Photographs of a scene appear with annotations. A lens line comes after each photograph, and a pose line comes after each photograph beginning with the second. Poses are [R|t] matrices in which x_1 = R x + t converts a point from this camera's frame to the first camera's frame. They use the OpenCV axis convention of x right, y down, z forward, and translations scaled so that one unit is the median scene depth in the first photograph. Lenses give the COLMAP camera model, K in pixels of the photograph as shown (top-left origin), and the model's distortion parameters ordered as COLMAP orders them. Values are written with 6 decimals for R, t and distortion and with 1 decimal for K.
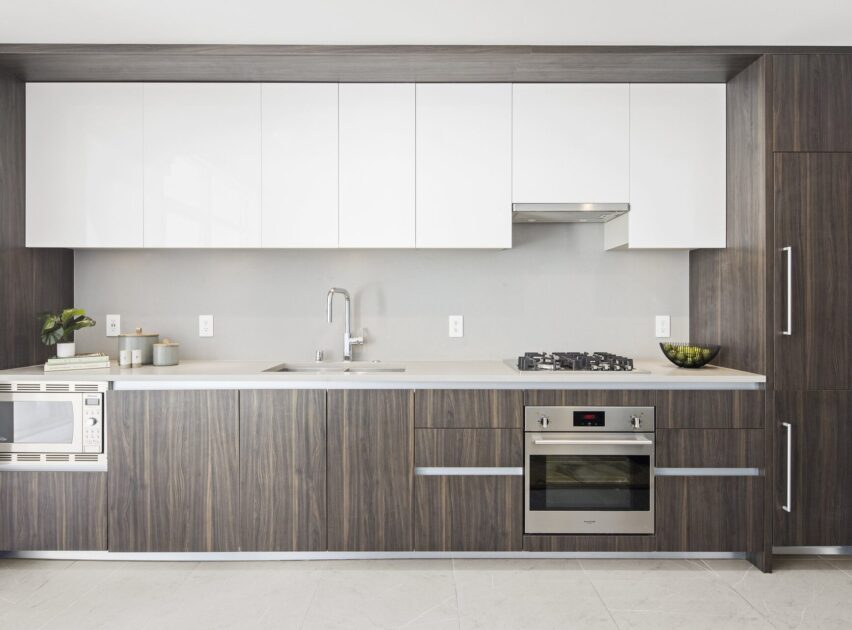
lens RADIAL K [[604.1, 0, 418.6], [0, 604.1, 295.5], [0, 0, 1]] dist [-0.004126, -0.005822]
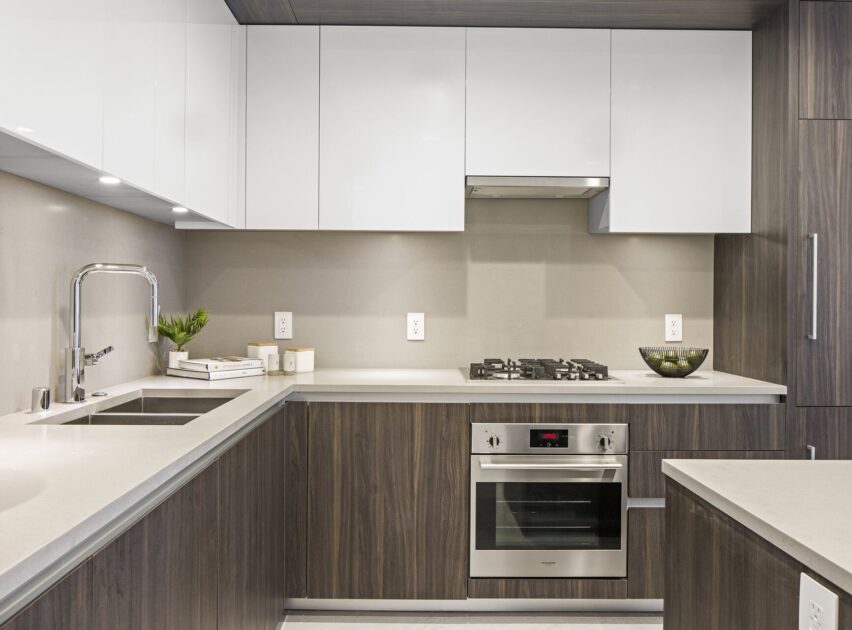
lens RADIAL K [[738.8, 0, 437.1], [0, 738.8, 300.3], [0, 0, 1]] dist [0.006296, -0.004796]
pose [[0.999722, 0.005273, 0.022996, 0.101522], [-0.005639, 0.999858, 0.015881, -0.000017], [-0.022909, -0.016006, 0.999609, -0.003826]]
